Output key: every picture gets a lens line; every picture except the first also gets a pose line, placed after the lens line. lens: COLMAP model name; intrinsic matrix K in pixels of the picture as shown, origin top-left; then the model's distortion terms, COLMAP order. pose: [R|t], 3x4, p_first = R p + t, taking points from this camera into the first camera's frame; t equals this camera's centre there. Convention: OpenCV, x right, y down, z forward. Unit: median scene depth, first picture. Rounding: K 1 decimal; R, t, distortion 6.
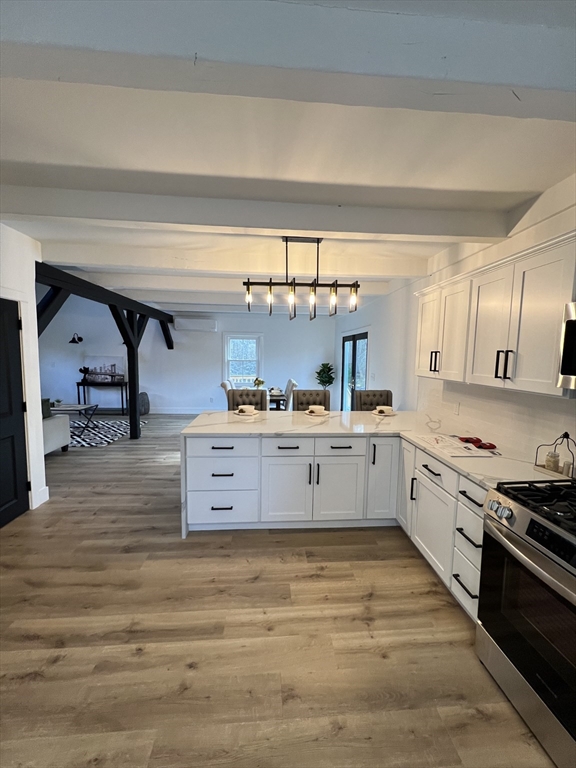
lens RADIAL K [[308.9, 0, 287.2], [0, 308.9, 385.4], [0, 0, 1]] dist [0.000412, 0.000052]
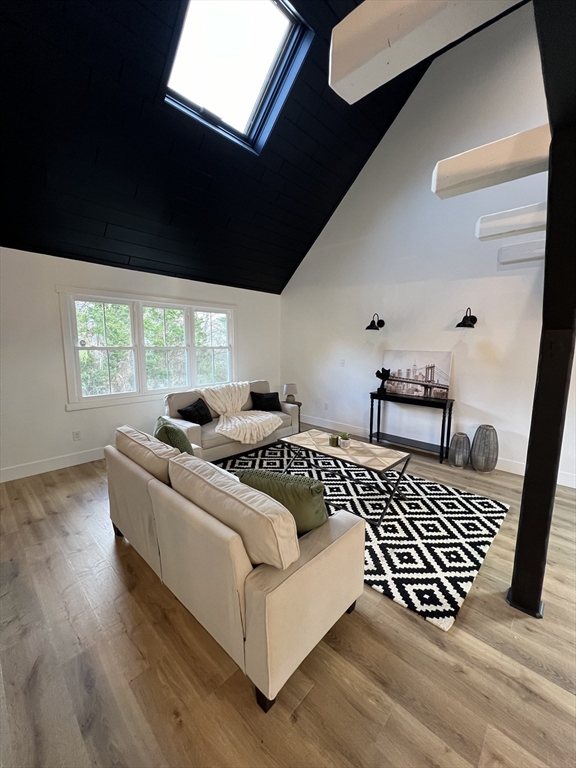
lens RADIAL K [[308.9, 0, 293.5], [0, 308.9, 387.3], [0, 0, 1]] dist [0.000412, 0.000052]
pose [[0.687338, 0.085315, -0.721310, -0.937502], [-0.064334, 0.996326, 0.056539, -0.128280], [0.723483, 0.007543, 0.690301, 1.259080]]
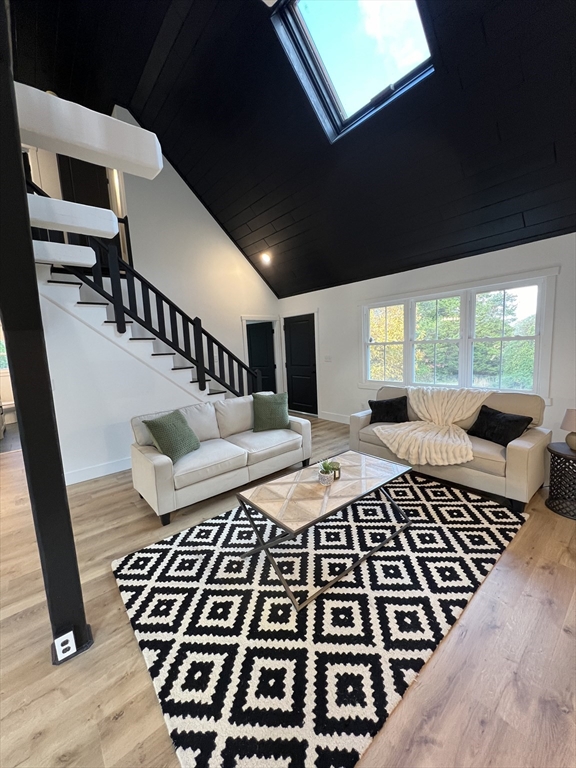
lens RADIAL K [[308.9, 0, 286.4], [0, 308.9, 388.6], [0, 0, 1]] dist [0.000412, 0.000052]
pose [[-0.812819, 0.098029, -0.574208, -1.086714], [-0.029267, 0.977621, 0.208329, -0.276197], [0.581780, 0.186139, -0.791760, 2.800214]]
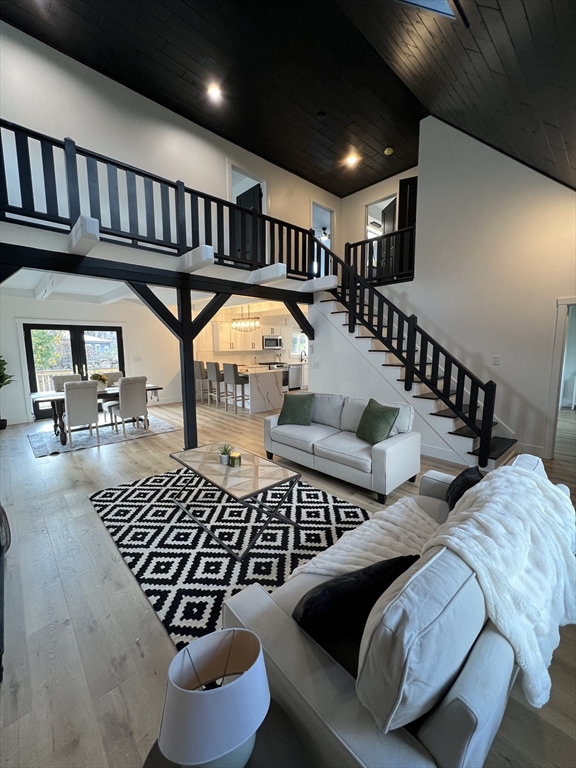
lens RADIAL K [[308.9, 0, 279.6], [0, 308.9, 381.3], [0, 0, 1]] dist [0.000412, 0.000052]
pose [[-0.606257, -0.105439, 0.788248, -2.574078], [0.073316, 0.979541, 0.187416, -0.303215], [-0.791882, 0.171413, -0.586124, 2.666652]]
